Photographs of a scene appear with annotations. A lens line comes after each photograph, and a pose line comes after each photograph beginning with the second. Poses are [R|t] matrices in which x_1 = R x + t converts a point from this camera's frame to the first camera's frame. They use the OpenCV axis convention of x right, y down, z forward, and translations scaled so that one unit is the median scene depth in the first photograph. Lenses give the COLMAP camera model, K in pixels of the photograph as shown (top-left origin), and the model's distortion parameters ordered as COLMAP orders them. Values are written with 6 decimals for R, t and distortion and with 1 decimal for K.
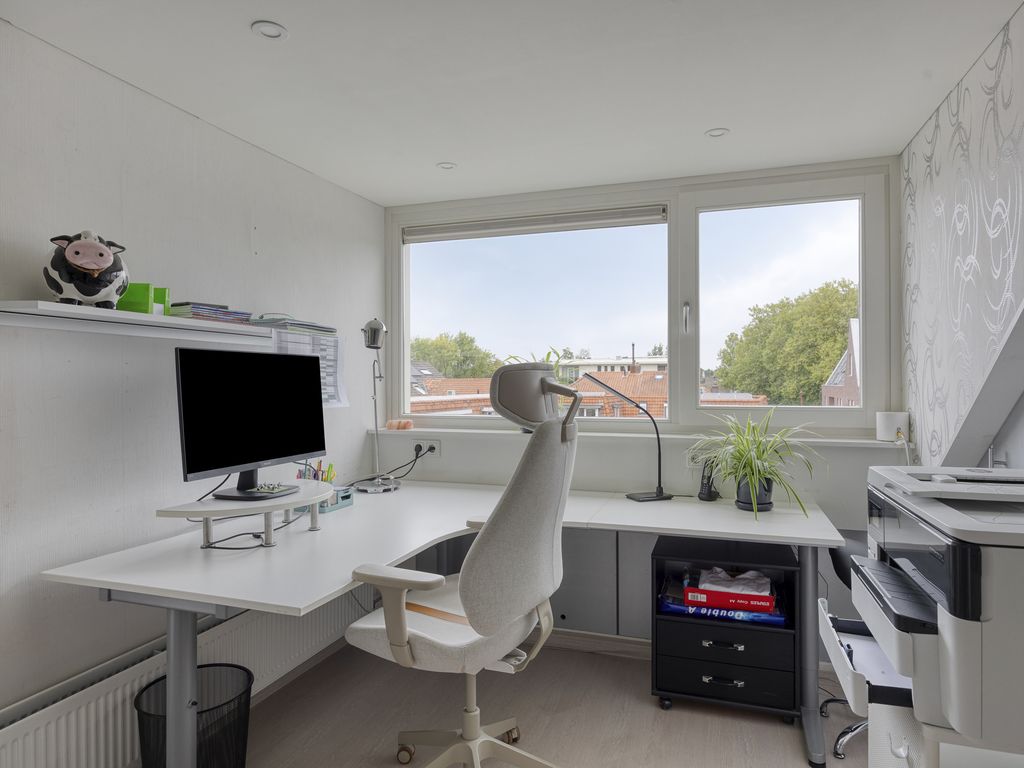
lens RADIAL K [[603.1, 0, 515.9], [0, 603.1, 381.6], [0, 0, 1]] dist [-0.000360, -0.000905]
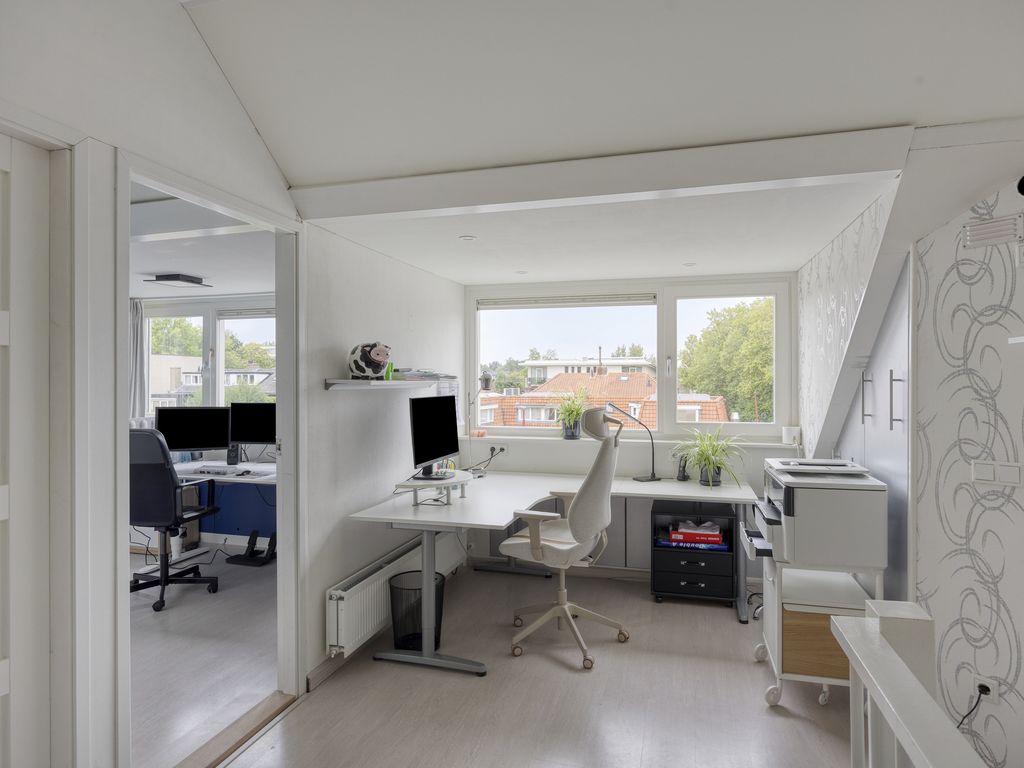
lens RADIAL K [[603.1, 0, 510.4], [0, 603.1, 381.0], [0, 0, 1]] dist [-0.000360, -0.000905]
pose [[0.998579, 0.000597, 0.053284, -0.281067], [-0.000784, 0.999994, 0.003484, -0.093685], [-0.053282, -0.003521, 0.998573, -0.723899]]
